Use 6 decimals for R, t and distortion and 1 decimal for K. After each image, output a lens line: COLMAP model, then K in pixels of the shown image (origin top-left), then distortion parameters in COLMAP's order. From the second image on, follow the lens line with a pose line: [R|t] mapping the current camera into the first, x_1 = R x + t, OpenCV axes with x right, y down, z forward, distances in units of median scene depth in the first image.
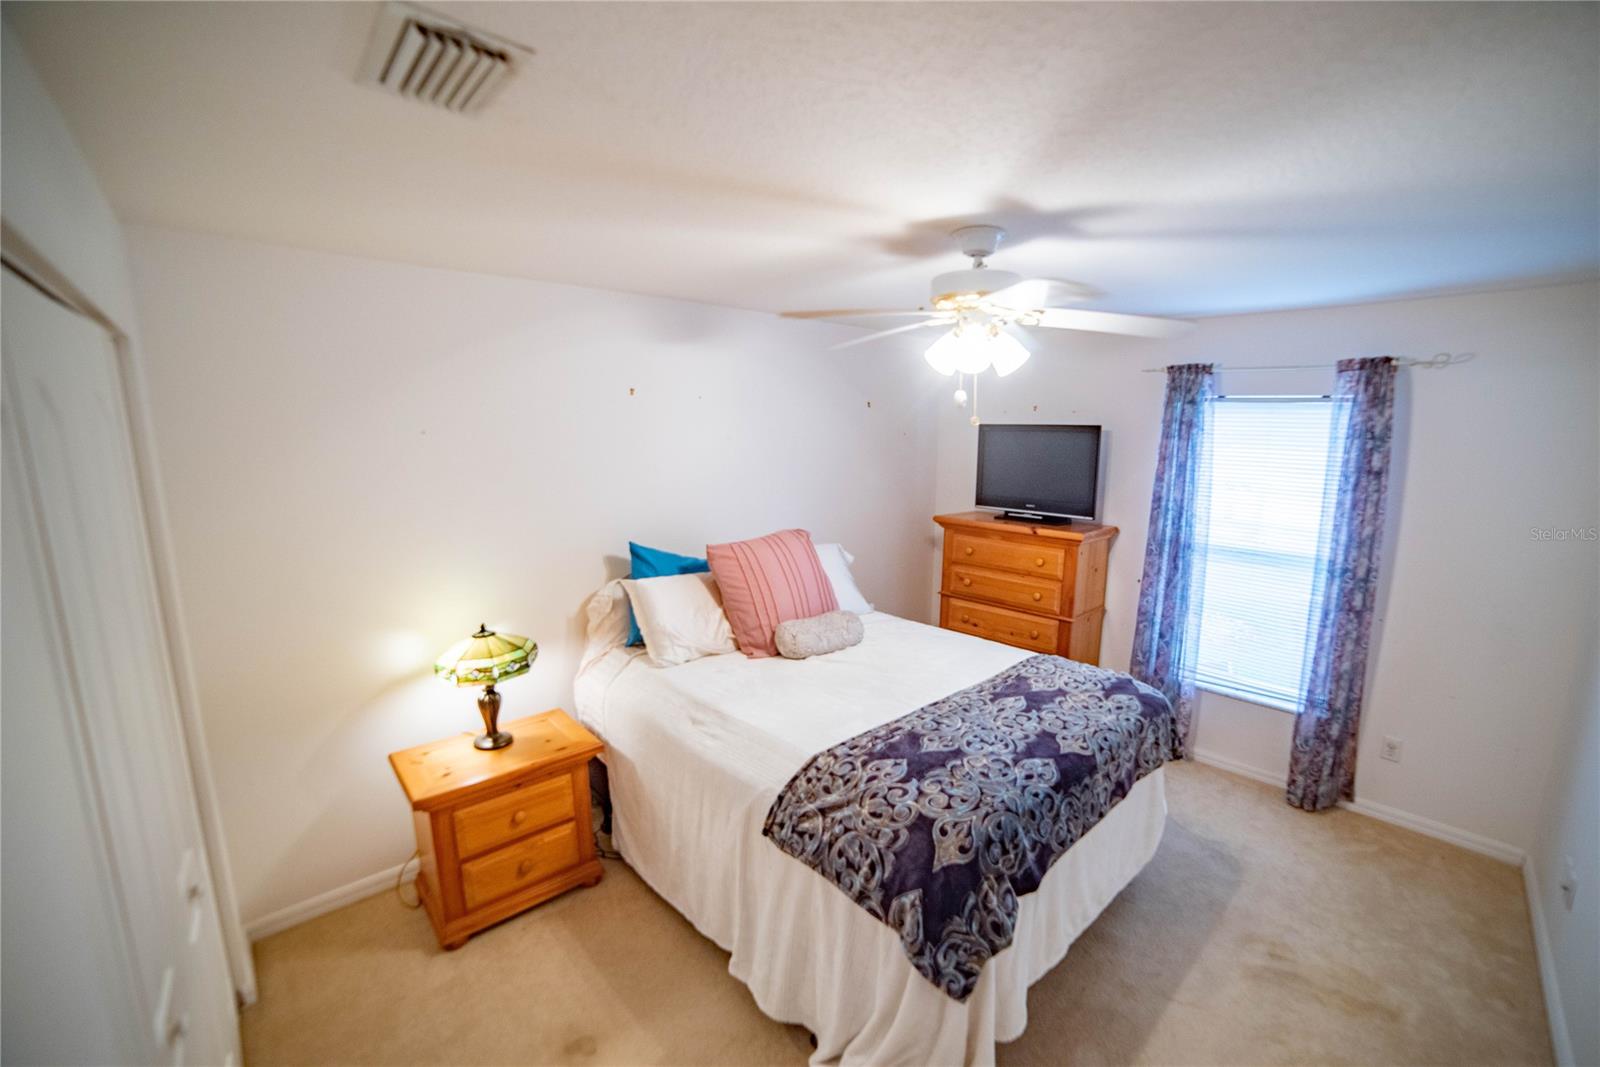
lens RADIAL K [[659.5, 0, 800.0], [0, 659.5, 533.5], [0, 0, 1]] dist [-0.000537, -0.000020]
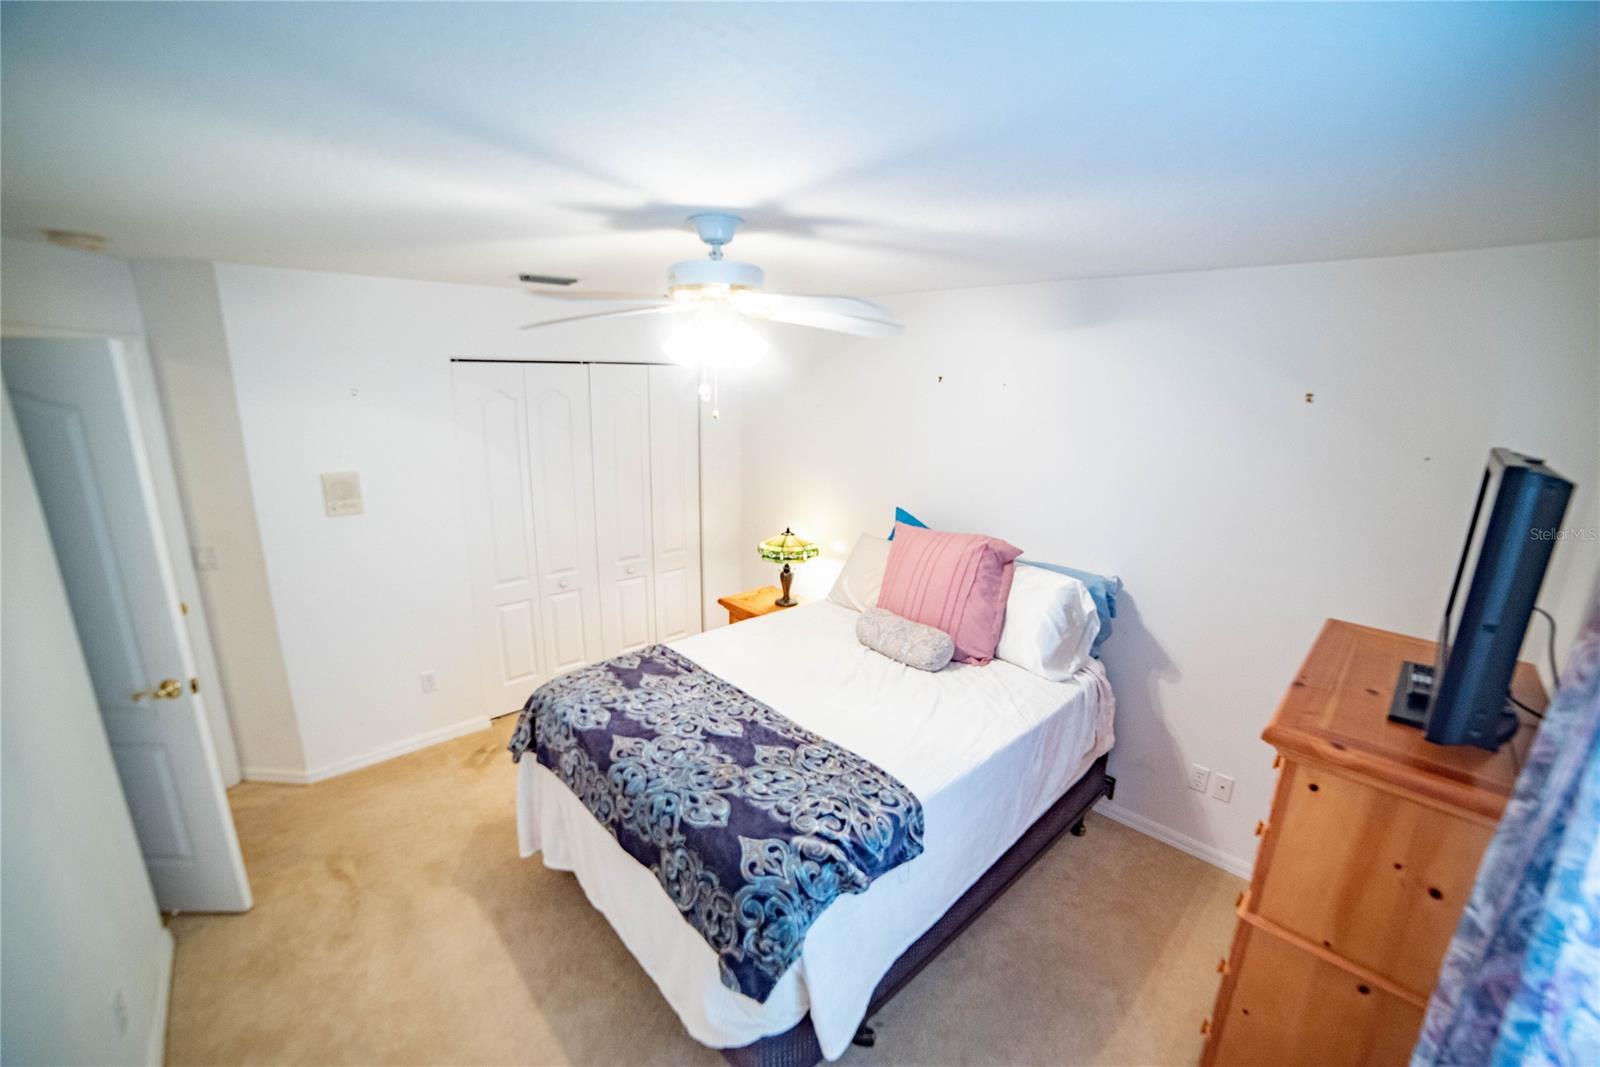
lens RADIAL K [[649.4, 0, 800.0], [0, 649.4, 533.5], [0, 0, 1]] dist [0.013096, 0.000018]
pose [[0.015224, 0.231689, -0.972671, 1.245886], [-0.195227, 0.954750, 0.224364, -0.243056], [0.980640, 0.186476, 0.059767, 1.095031]]
